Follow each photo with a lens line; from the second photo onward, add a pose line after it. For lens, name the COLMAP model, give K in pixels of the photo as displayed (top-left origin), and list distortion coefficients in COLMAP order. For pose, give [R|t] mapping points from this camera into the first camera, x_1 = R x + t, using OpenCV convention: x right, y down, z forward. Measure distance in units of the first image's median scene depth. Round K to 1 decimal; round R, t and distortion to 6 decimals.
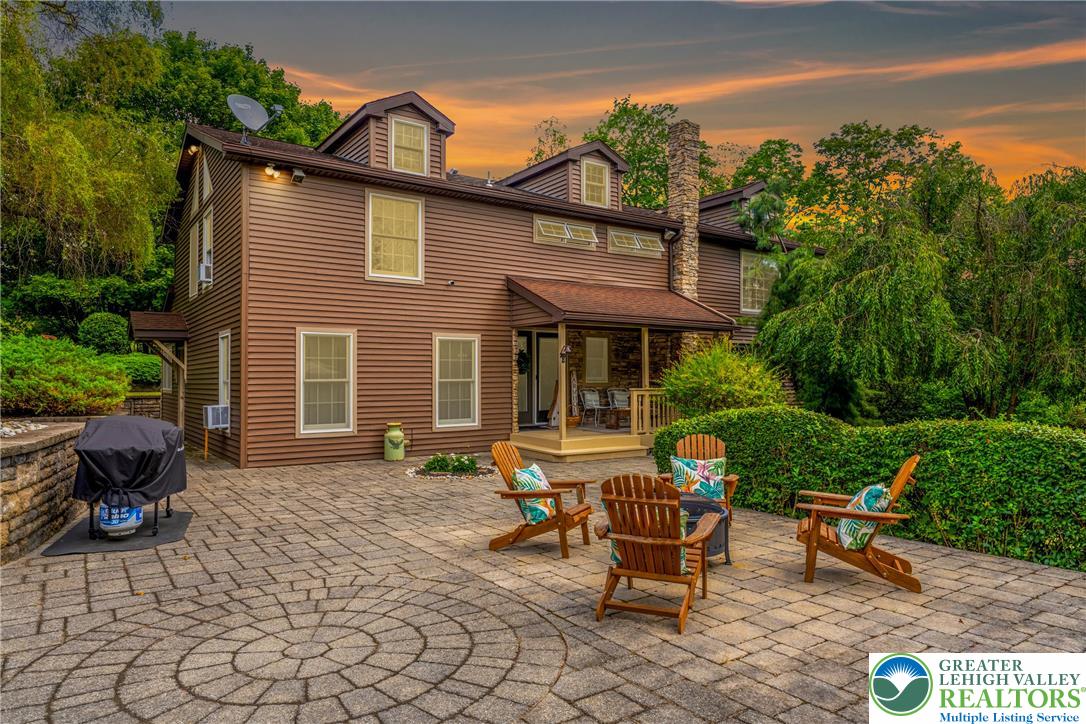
lens RADIAL K [[689.8, 0, 543.0], [0, 689.8, 362.0], [0, 0, 1]] dist [-0.000753, -0.003199]
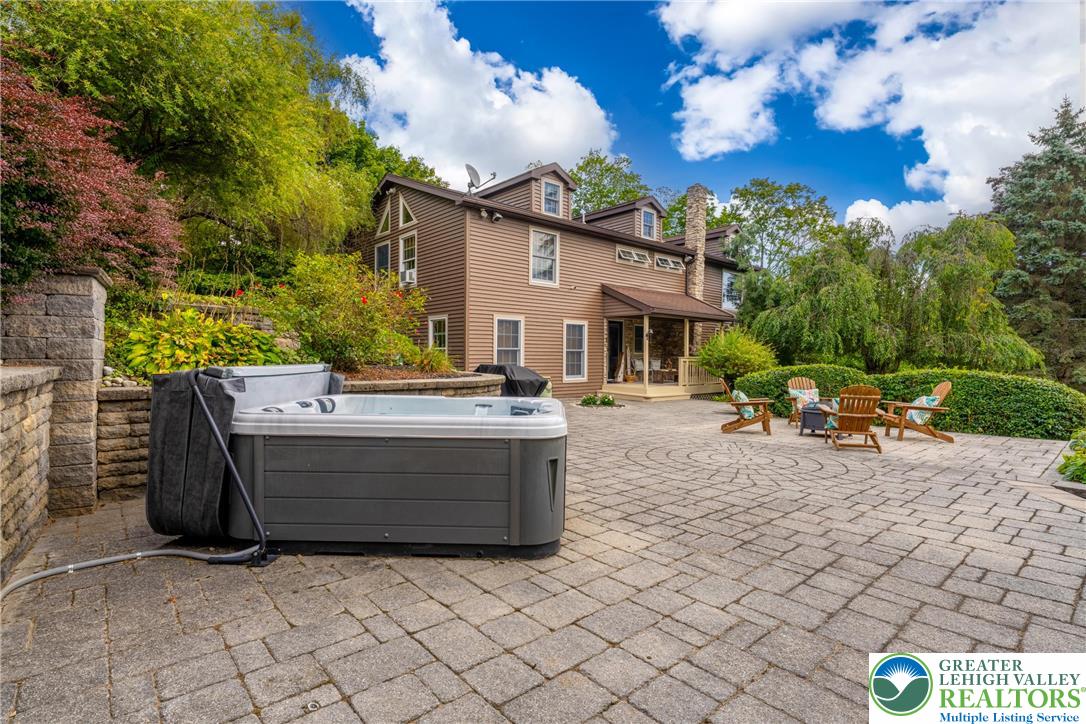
lens RADIAL K [[528.8, 0, 543.0], [0, 528.8, 362.0], [0, 0, 1]] dist [-0.002878, -0.000373]
pose [[0.993364, 0.009411, 0.114629, -0.289926], [-0.013401, 0.999329, 0.034085, 0.011326], [-0.114231, -0.035395, 0.992823, -0.156470]]
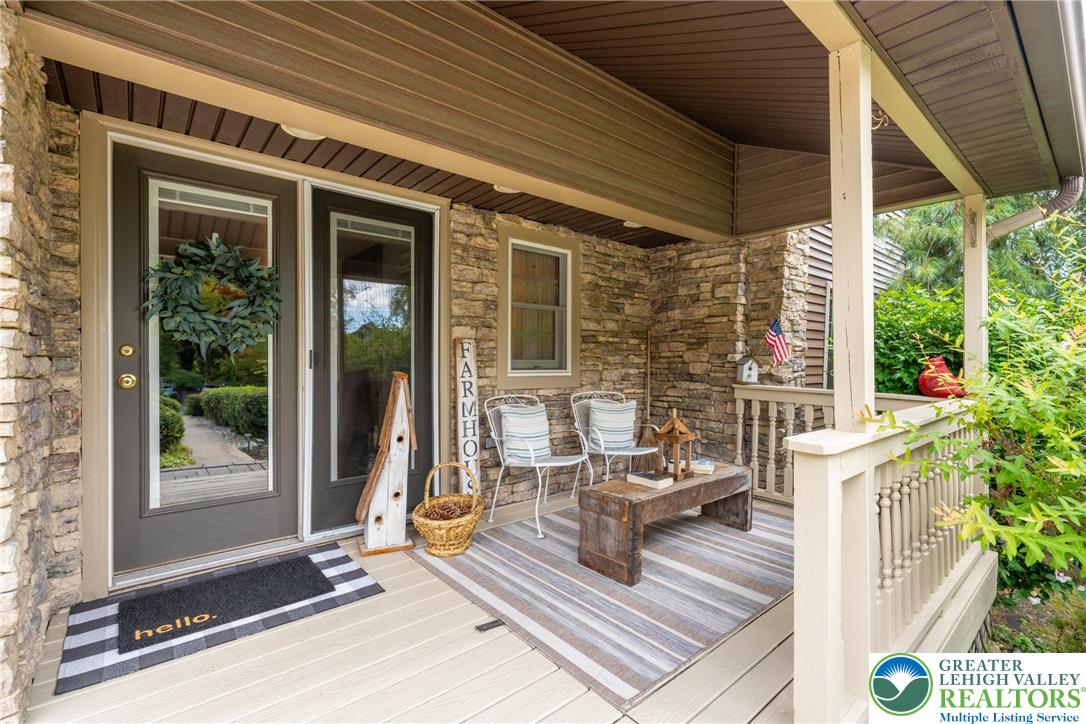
lens RADIAL K [[485.3, 0, 543.0], [0, 485.3, 362.0], [0, 0, 1]] dist [0.000039, 0.000025]
pose [[0.995192, 0.004461, 0.097843, 0.059478], [-0.007071, 0.999628, 0.026350, 0.017665], [-0.097689, -0.026915, 0.994853, 0.814043]]
